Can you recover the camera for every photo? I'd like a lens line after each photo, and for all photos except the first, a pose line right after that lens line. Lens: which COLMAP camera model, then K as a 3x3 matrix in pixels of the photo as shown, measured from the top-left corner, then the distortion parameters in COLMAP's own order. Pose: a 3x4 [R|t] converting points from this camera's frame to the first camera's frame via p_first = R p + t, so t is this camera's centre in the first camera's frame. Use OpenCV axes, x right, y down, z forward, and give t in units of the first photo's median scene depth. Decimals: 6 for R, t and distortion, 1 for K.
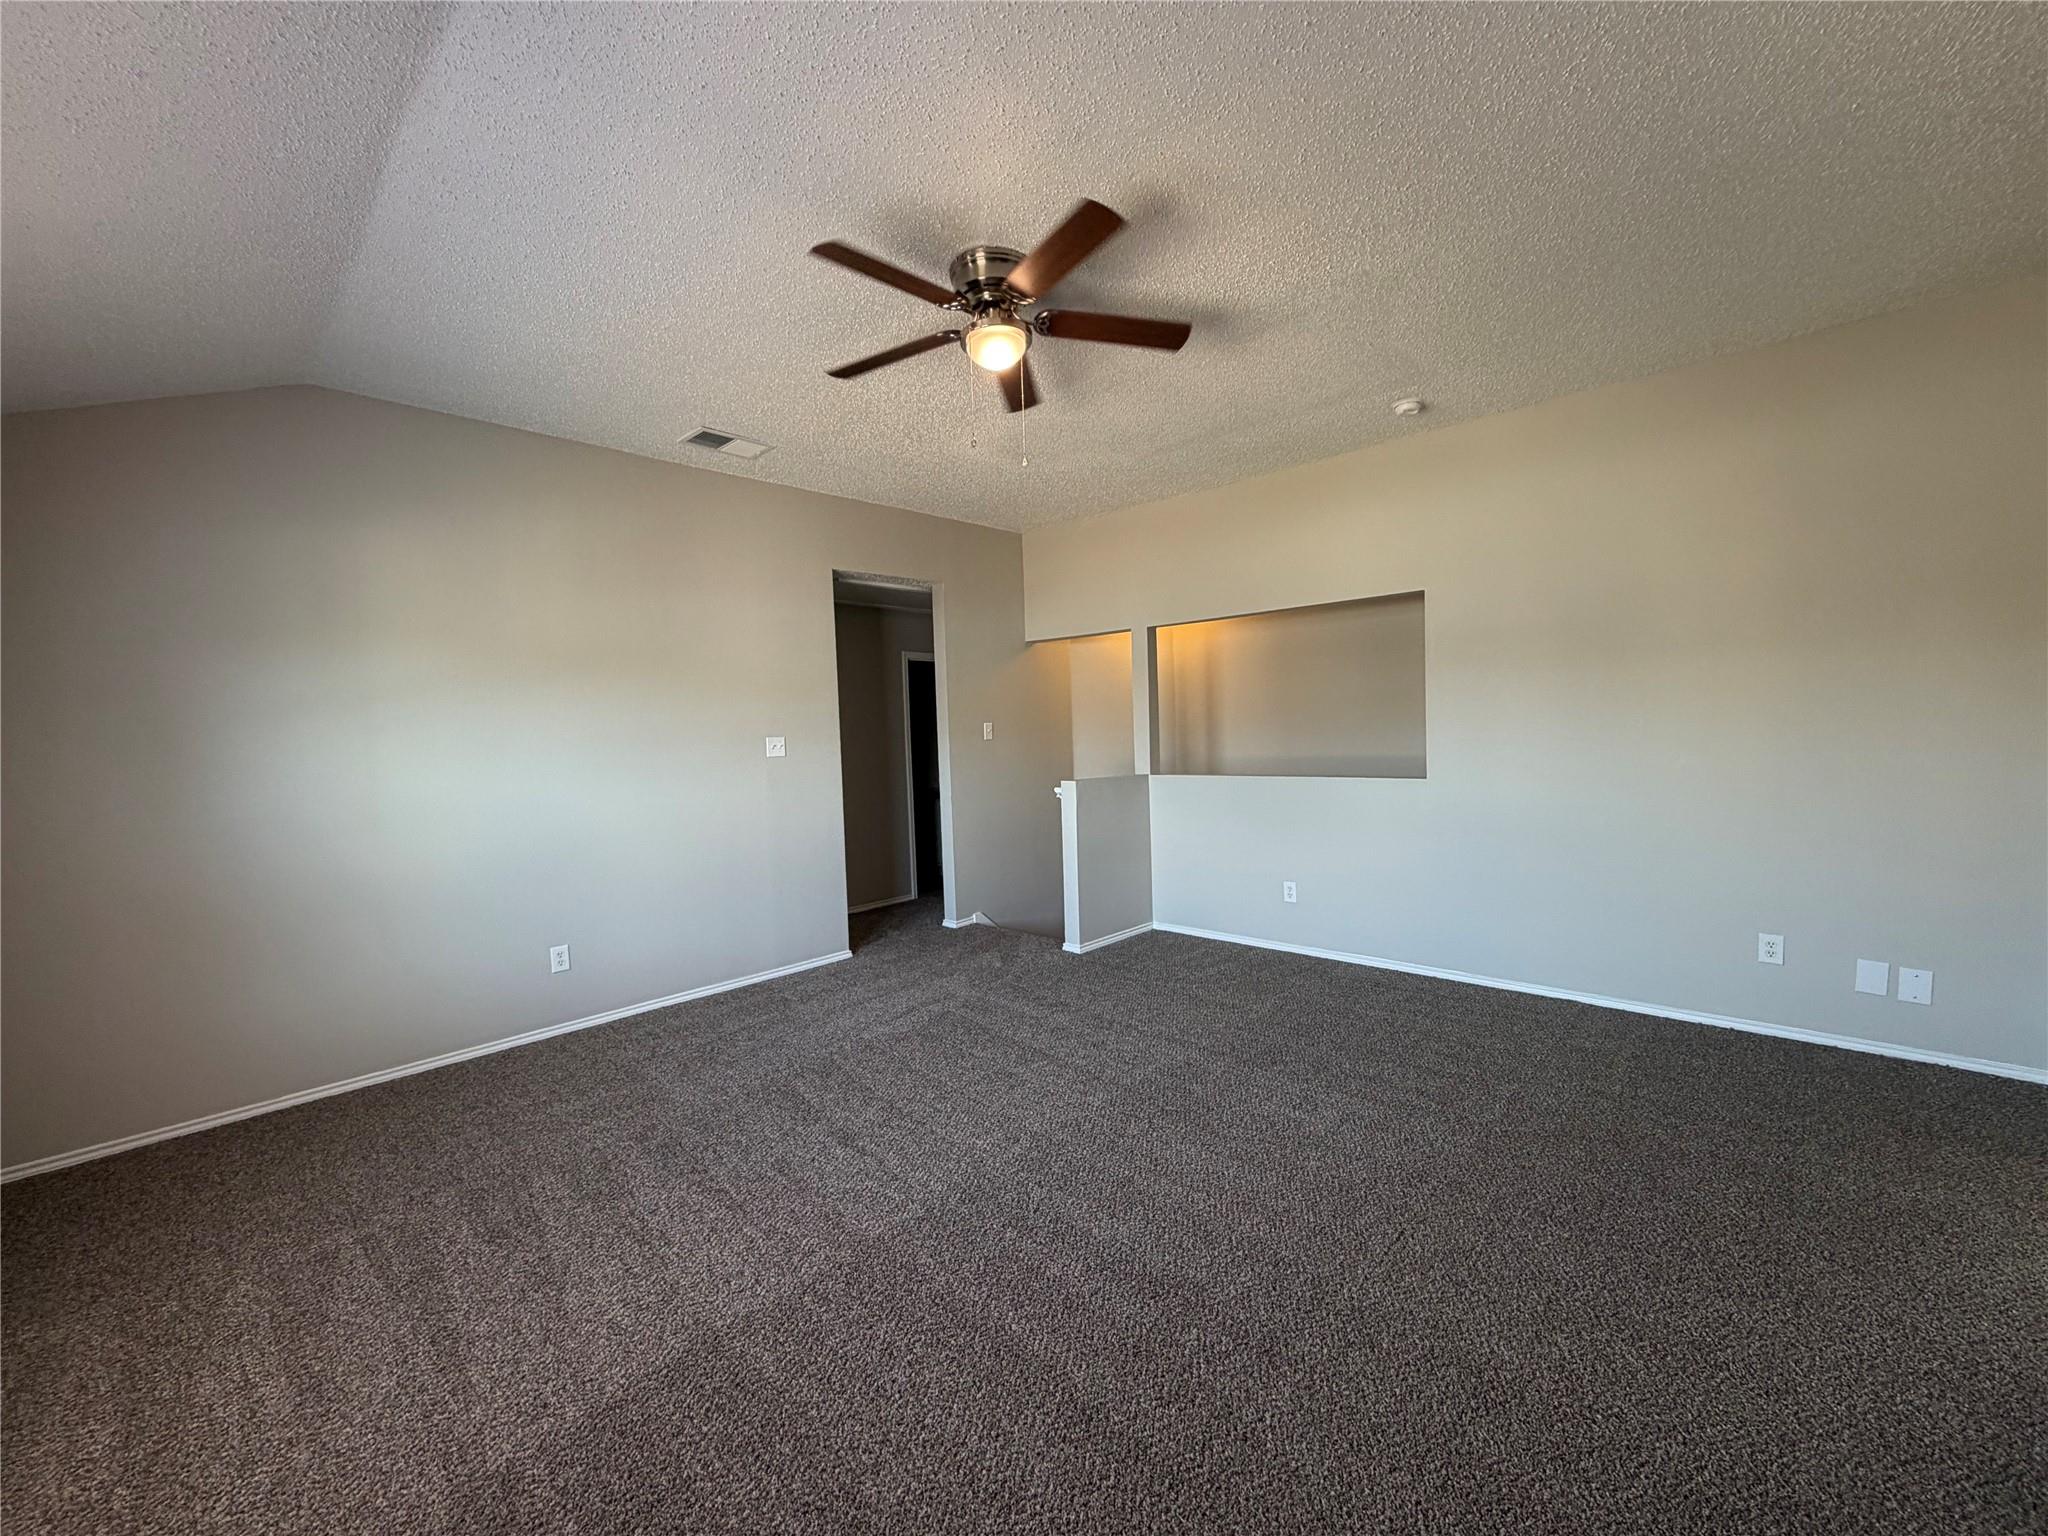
lens RADIAL K [[817.3, 0, 1024.0], [0, 817.3, 768.0], [0, 0, 1]] dist [0.000733, -0.000011]
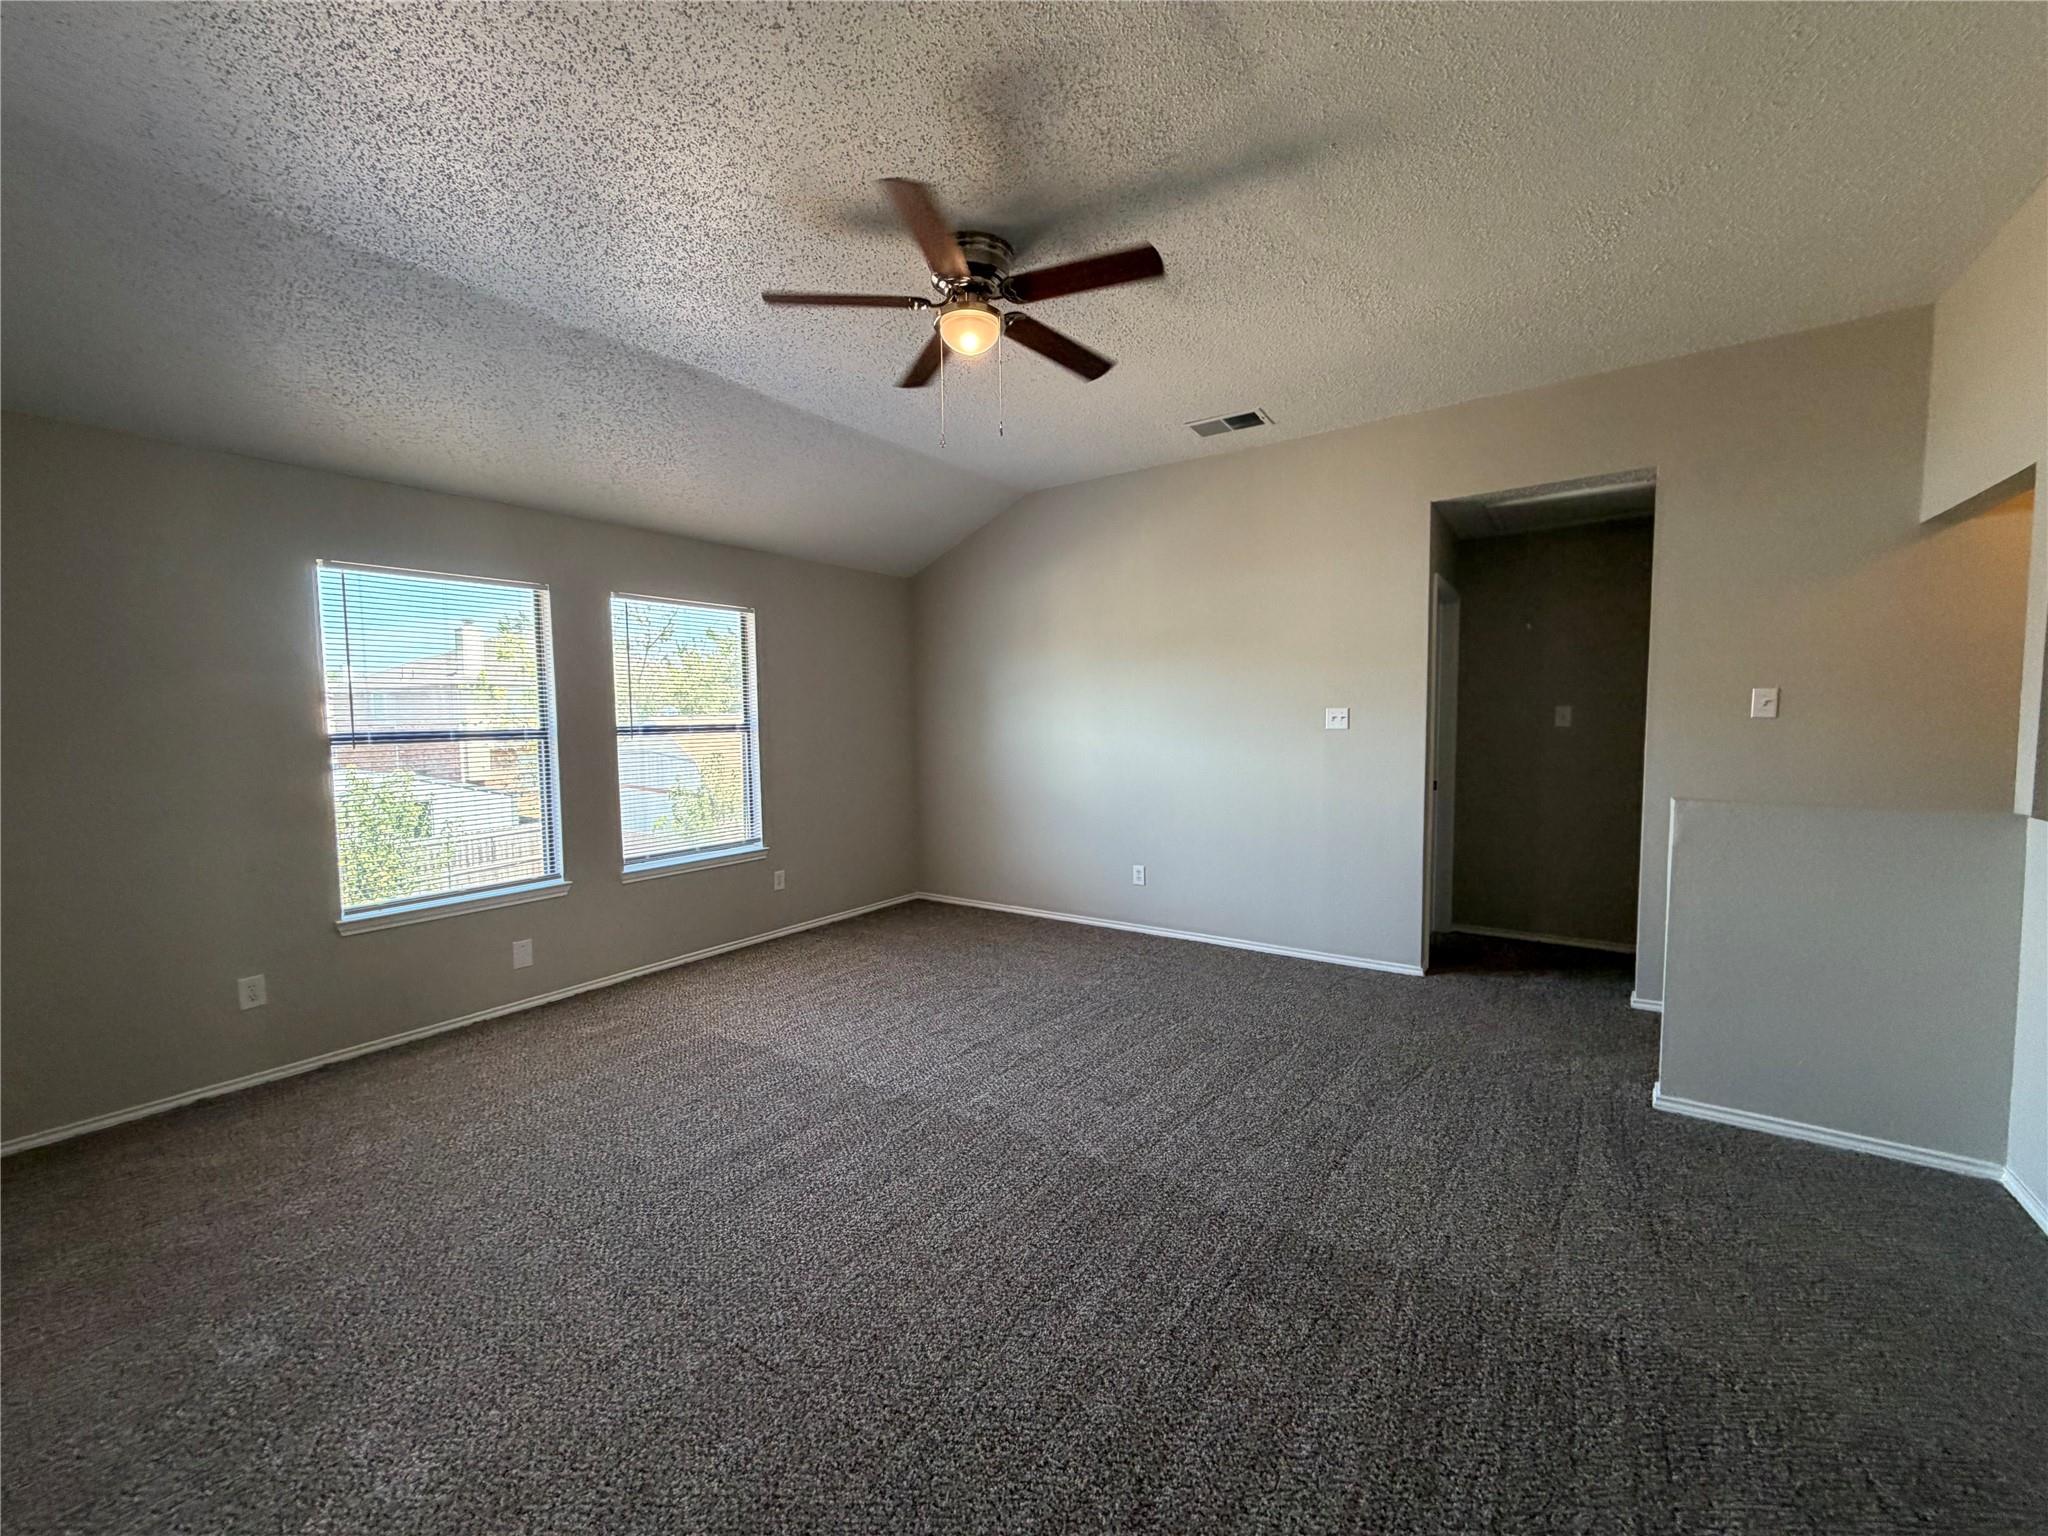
lens RADIAL K [[817.3, 0, 1024.0], [0, 817.3, 768.0], [0, 0, 1]] dist [0.000733, -0.000011]
pose [[0.148219, 0.093527, -0.984522, 0.549932], [-0.038877, 0.995300, 0.088698, -0.037398], [0.988190, 0.025129, 0.151159, 0.501864]]
